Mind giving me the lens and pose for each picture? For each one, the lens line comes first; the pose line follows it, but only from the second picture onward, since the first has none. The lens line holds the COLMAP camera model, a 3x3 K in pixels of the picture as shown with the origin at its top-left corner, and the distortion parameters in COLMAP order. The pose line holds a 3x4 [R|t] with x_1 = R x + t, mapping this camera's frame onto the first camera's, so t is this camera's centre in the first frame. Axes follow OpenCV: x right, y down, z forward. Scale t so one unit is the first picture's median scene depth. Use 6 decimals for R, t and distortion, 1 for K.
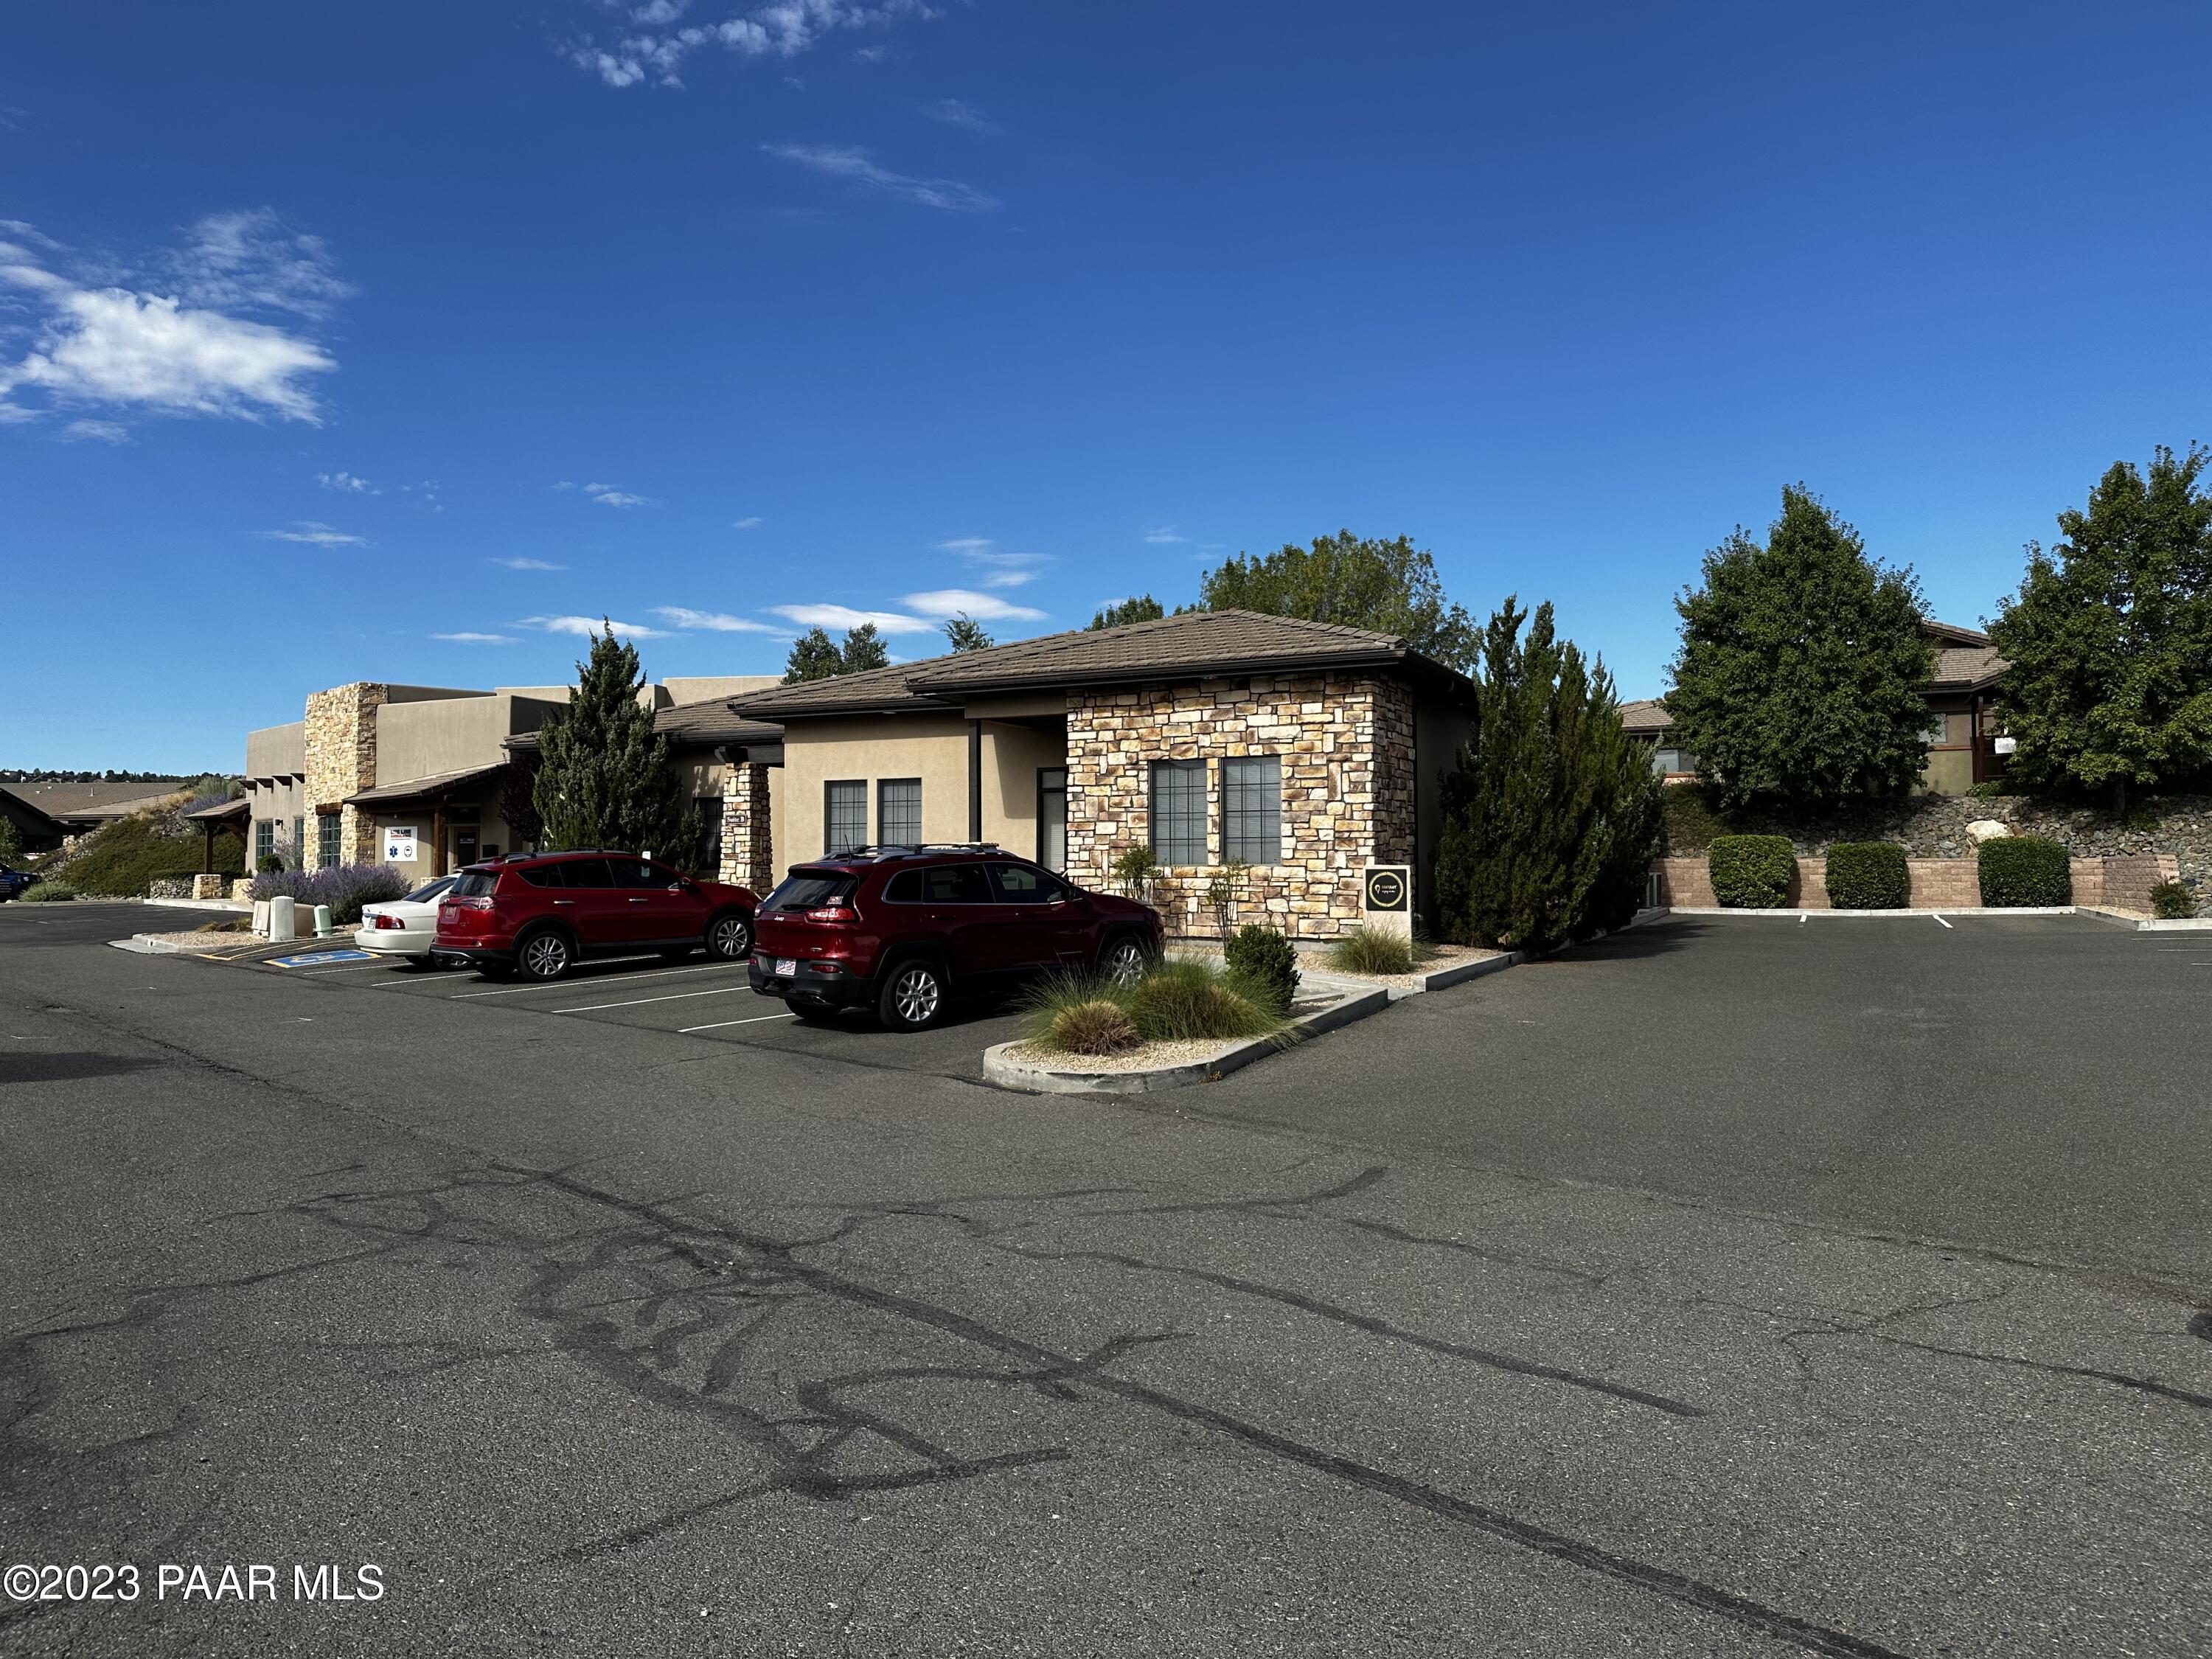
lens RADIAL K [[1540.4, 0, 1087.3], [0, 1540.4, 789.6], [0, 0, 1]] dist [0.053118, -0.068070]
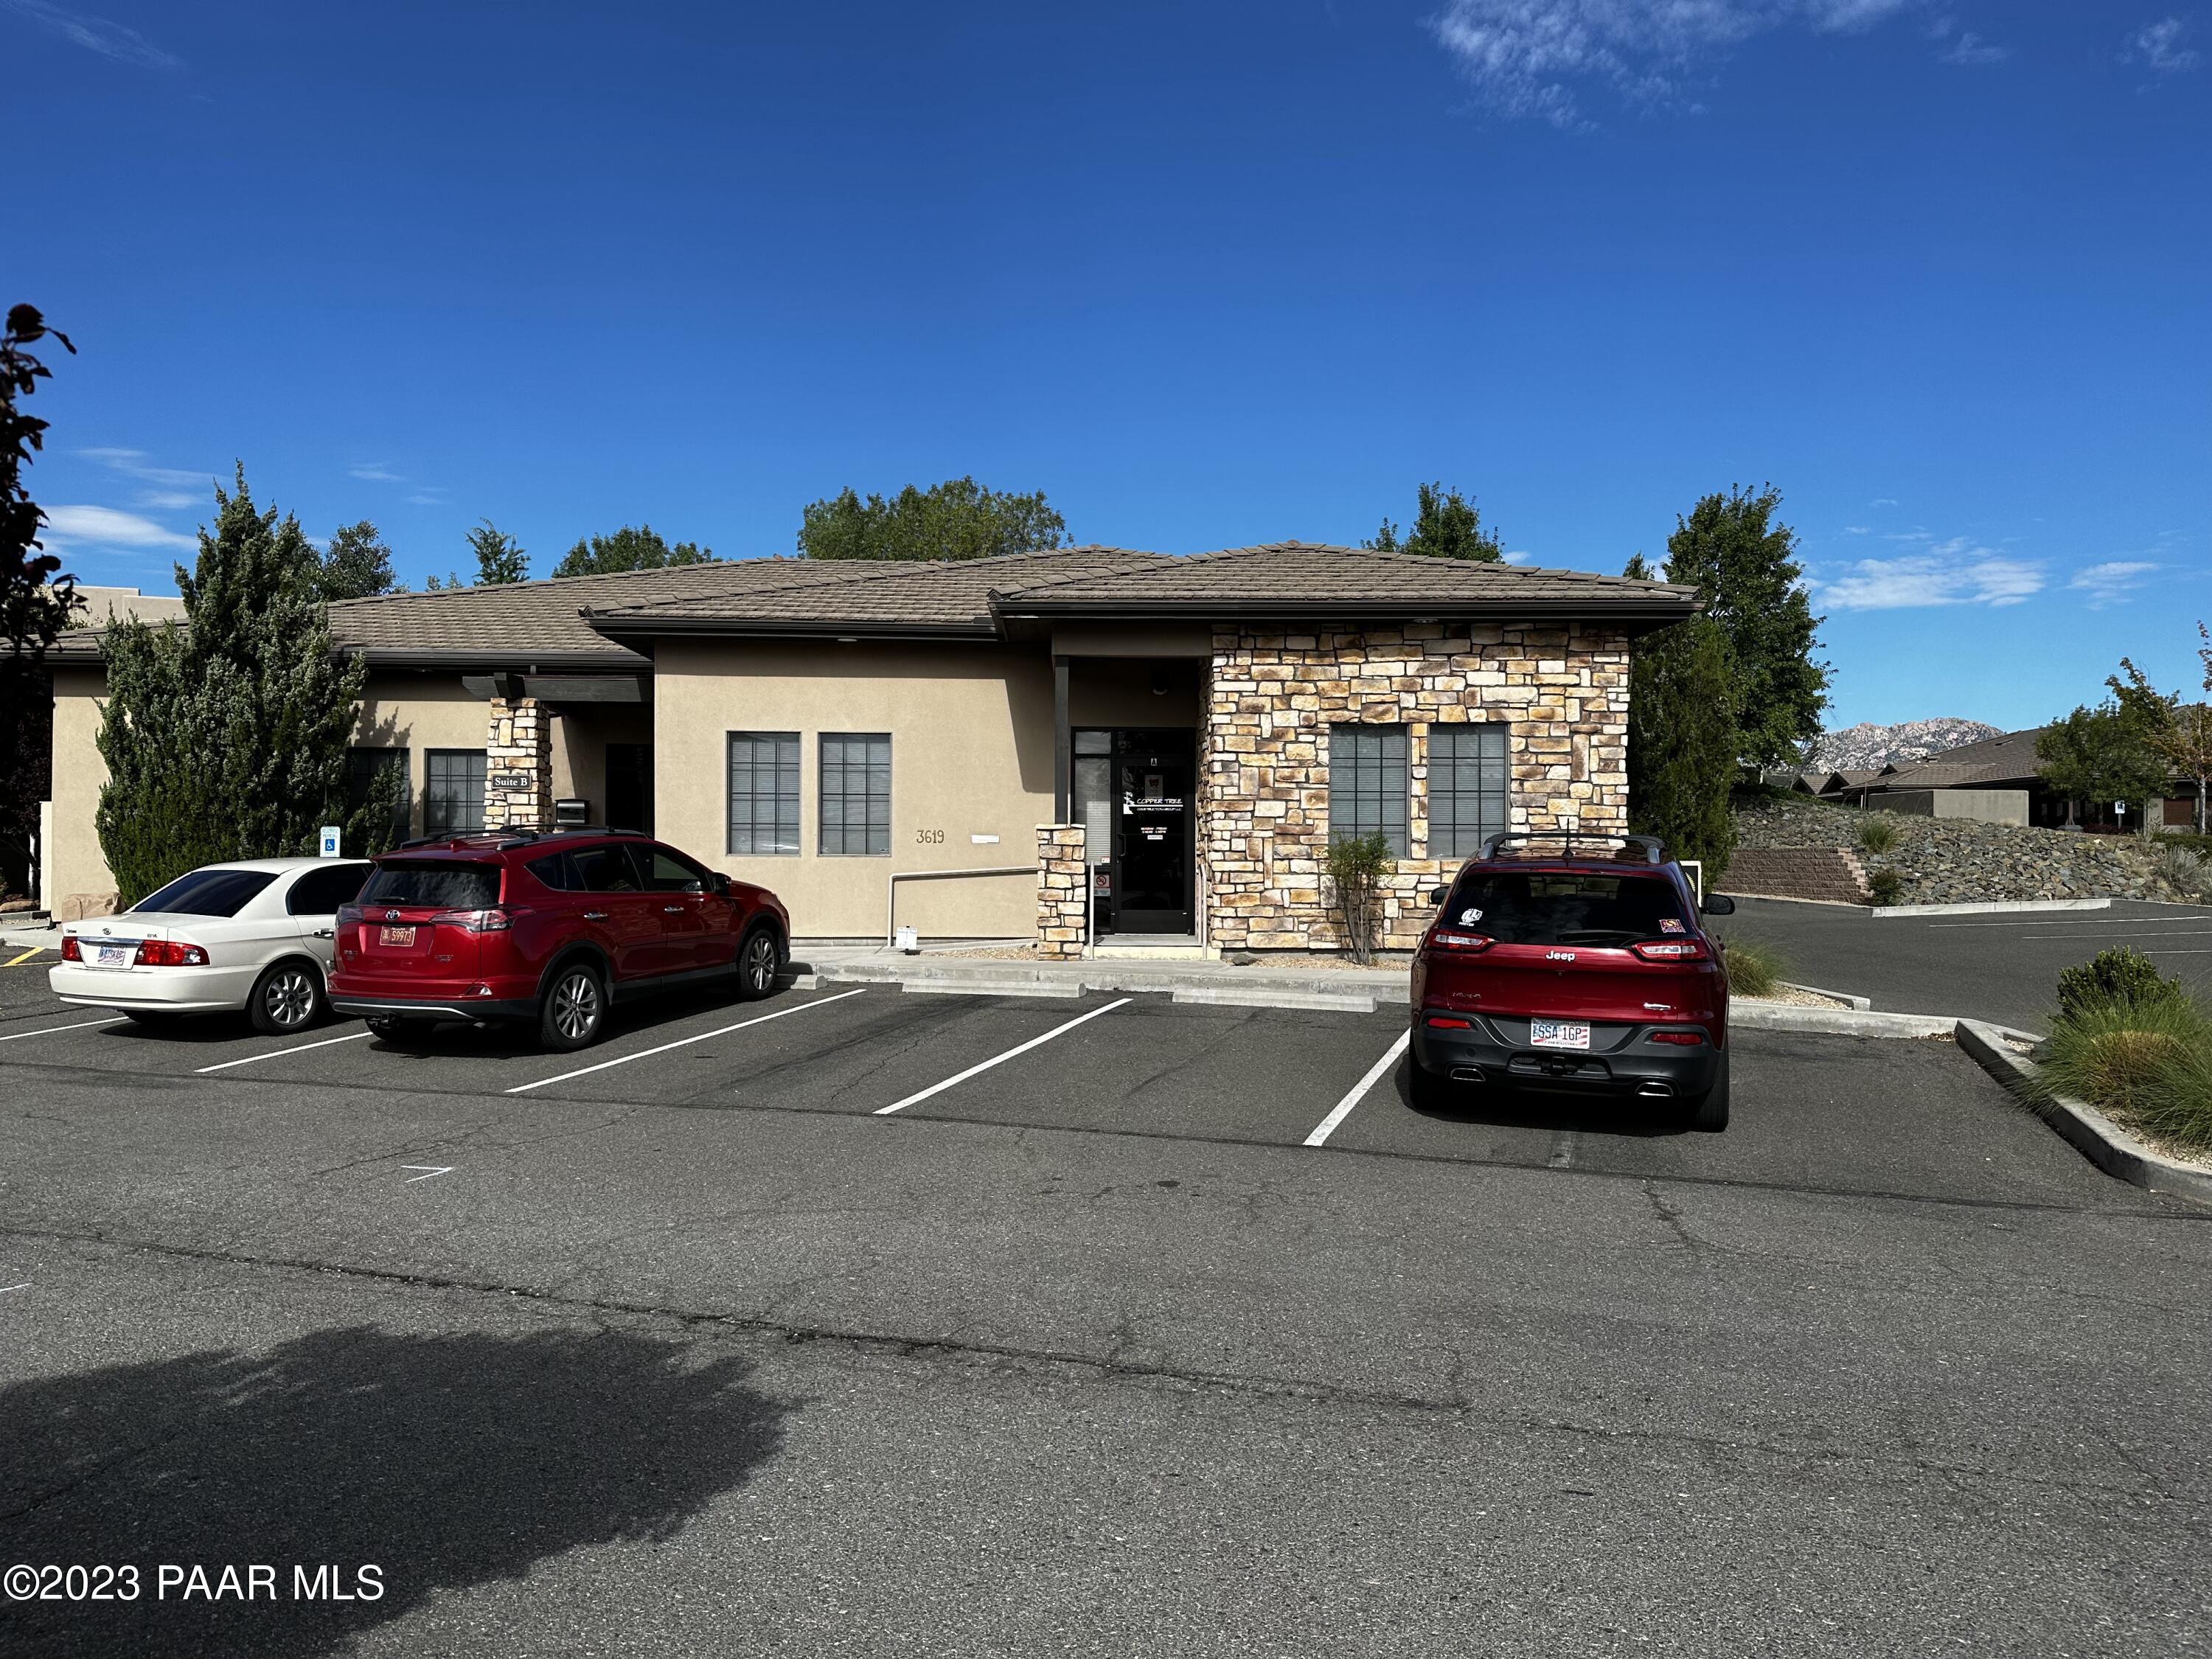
lens RADIAL K [[1540.4, 0, 1095.3], [0, 1540.4, 819.7], [0, 0, 1]] dist [0.053118, -0.068070]
pose [[0.881633, 0.016124, 0.471660, -0.402279], [-0.031740, 0.999179, 0.025173, 0.013265], [-0.470867, -0.037164, 0.881421, 0.346682]]
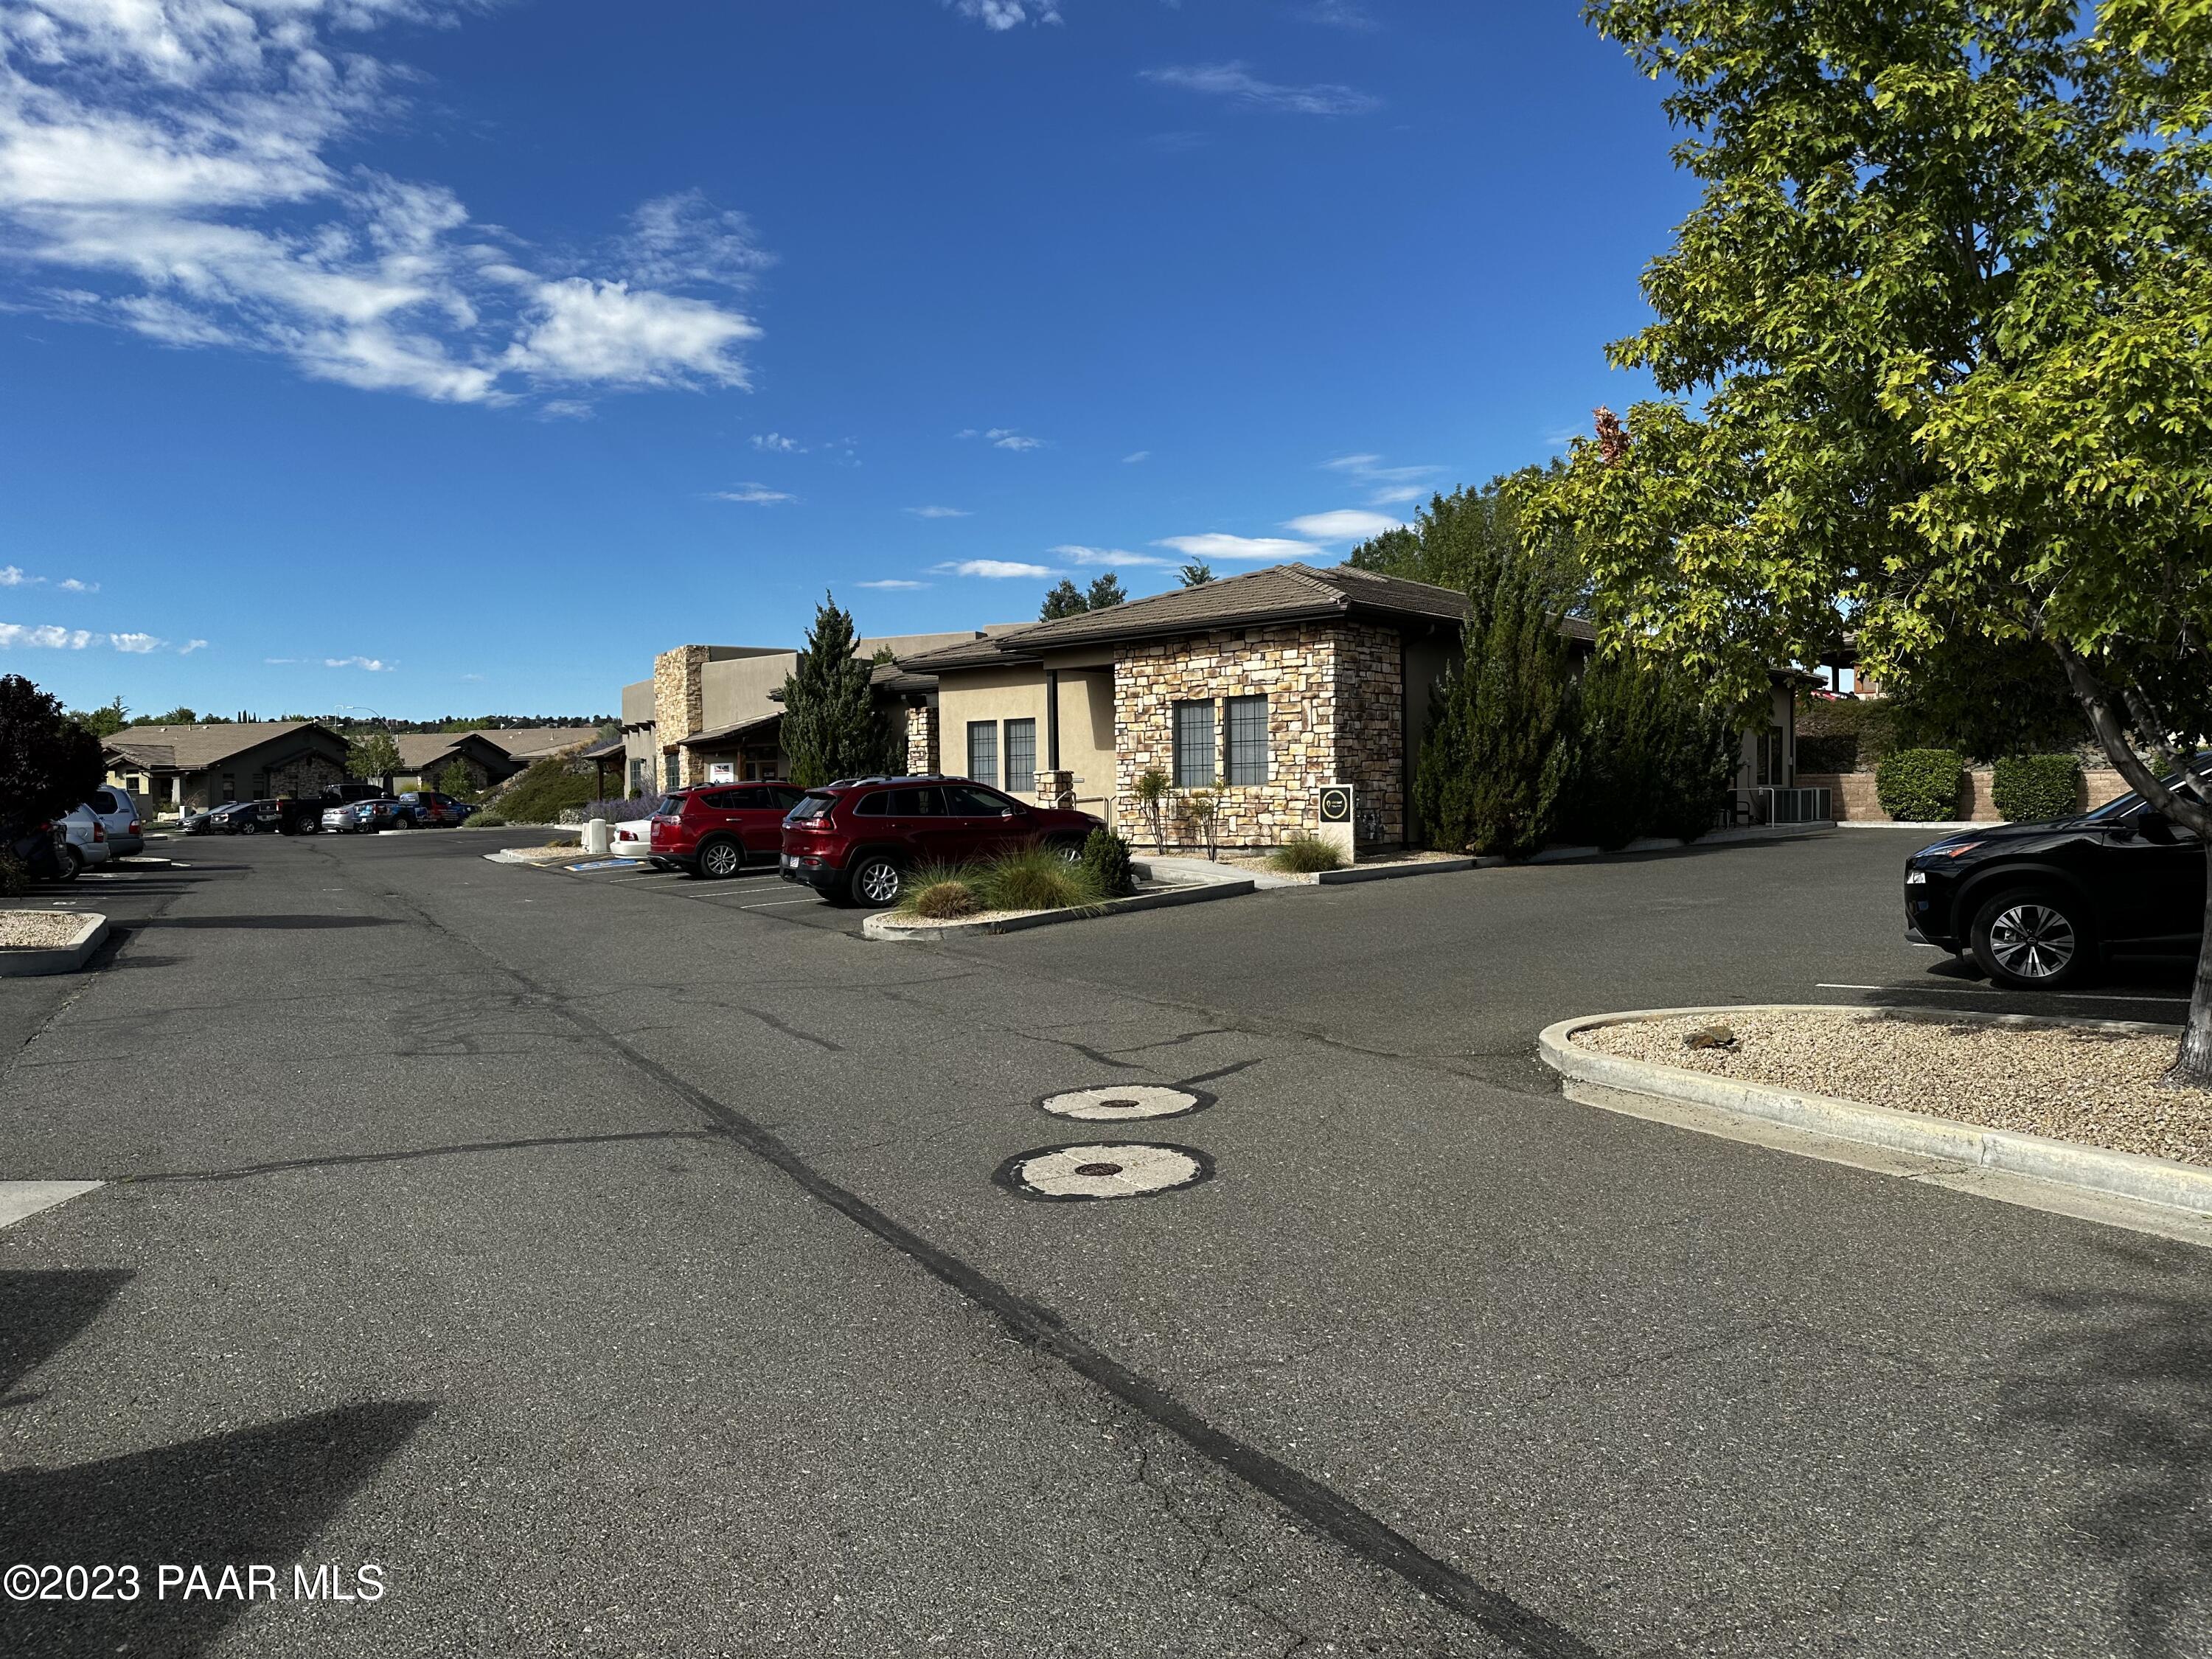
lens RADIAL K [[1540.4, 0, 1099.0], [0, 1540.4, 818.3], [0, 0, 1]] dist [0.053118, -0.068070]
pose [[0.969465, -0.007524, -0.245113, 0.262218], [0.023715, 0.997721, 0.063174, -0.004395], [0.244079, -0.067058, 0.967434, -0.181886]]
